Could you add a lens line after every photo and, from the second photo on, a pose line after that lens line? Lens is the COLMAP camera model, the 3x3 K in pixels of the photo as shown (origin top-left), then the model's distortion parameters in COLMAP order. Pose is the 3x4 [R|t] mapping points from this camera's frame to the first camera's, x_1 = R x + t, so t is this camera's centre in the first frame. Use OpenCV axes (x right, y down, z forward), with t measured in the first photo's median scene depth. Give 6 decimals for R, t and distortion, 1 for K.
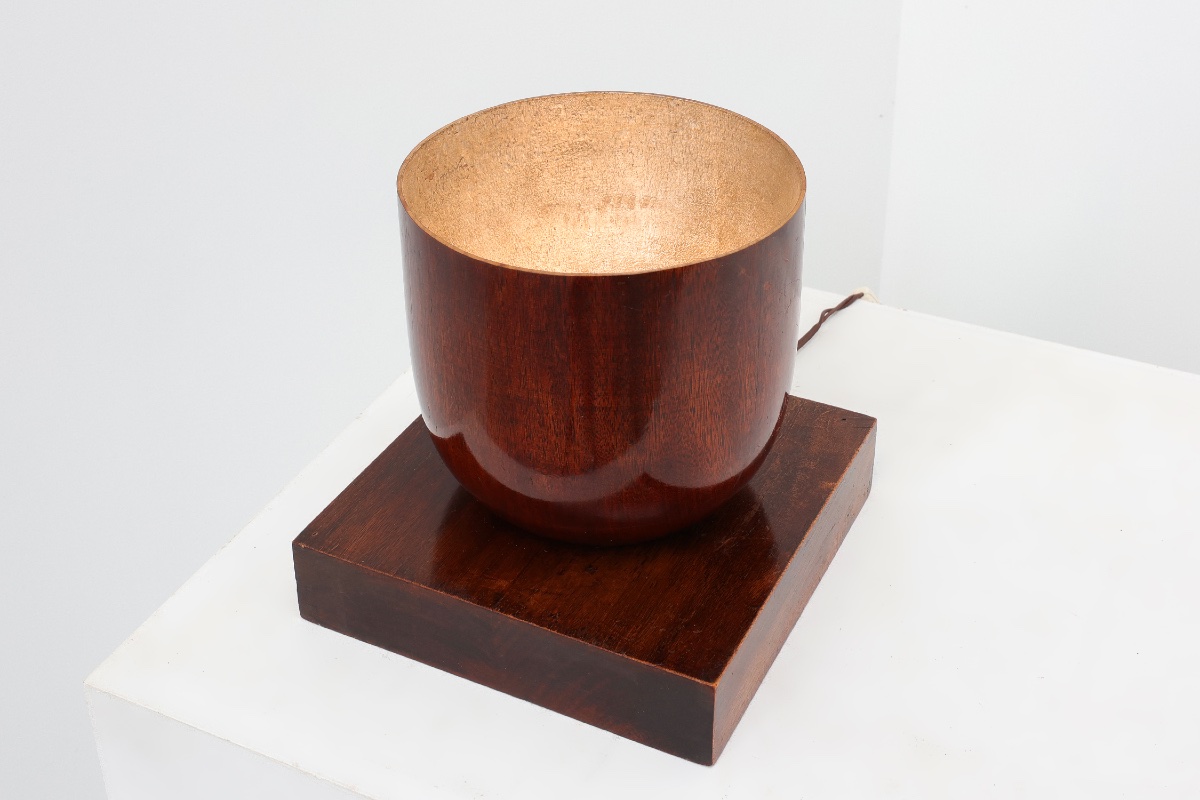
lens RADIAL K [[1651.9, 0, 543.6], [0, 1651.9, 230.2], [0, 0, 1]] dist [0.014605, 0.043336]
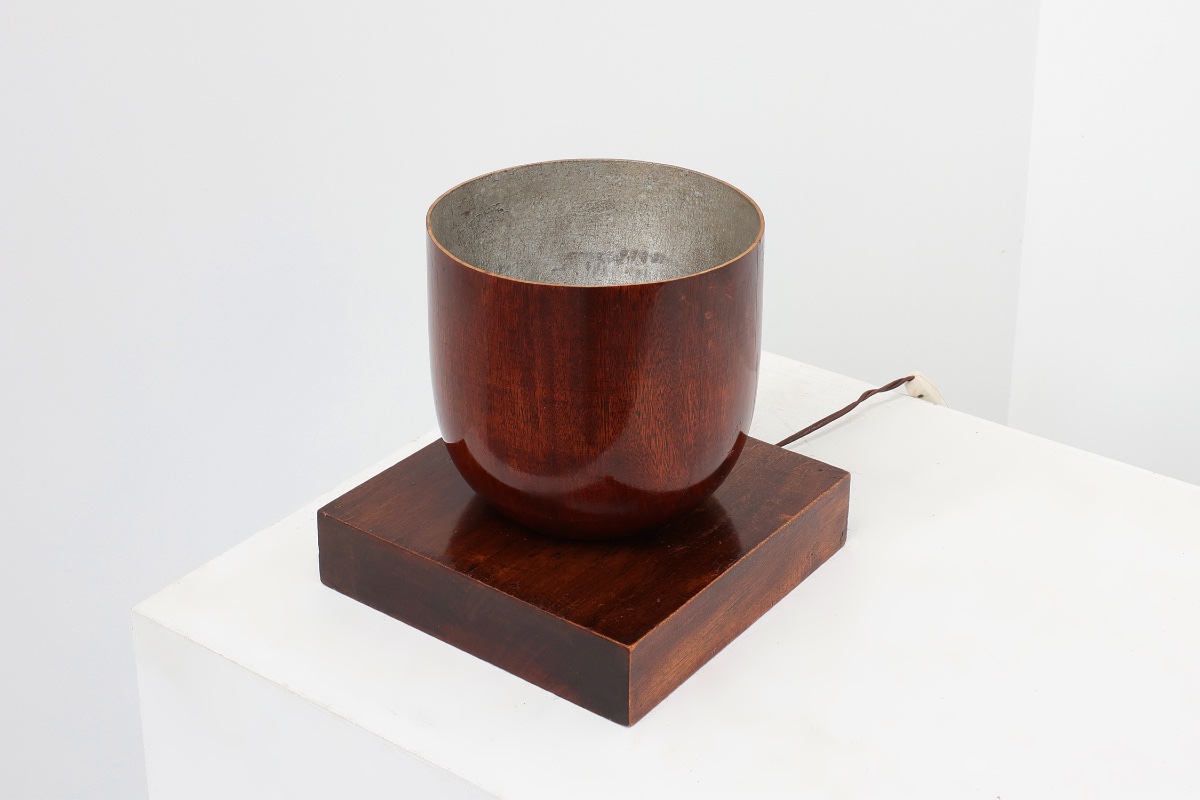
lens RADIAL K [[1896.8, 0, 624.8], [0, 1896.8, 115.7], [0, 0, 1]] dist [-0.006827, -0.021942]
pose [[0.988571, 0.080131, -0.127697, 0.225884], [-0.099725, 0.982822, -0.155294, 0.105099], [0.113060, 0.166254, 0.979580, -0.363832]]
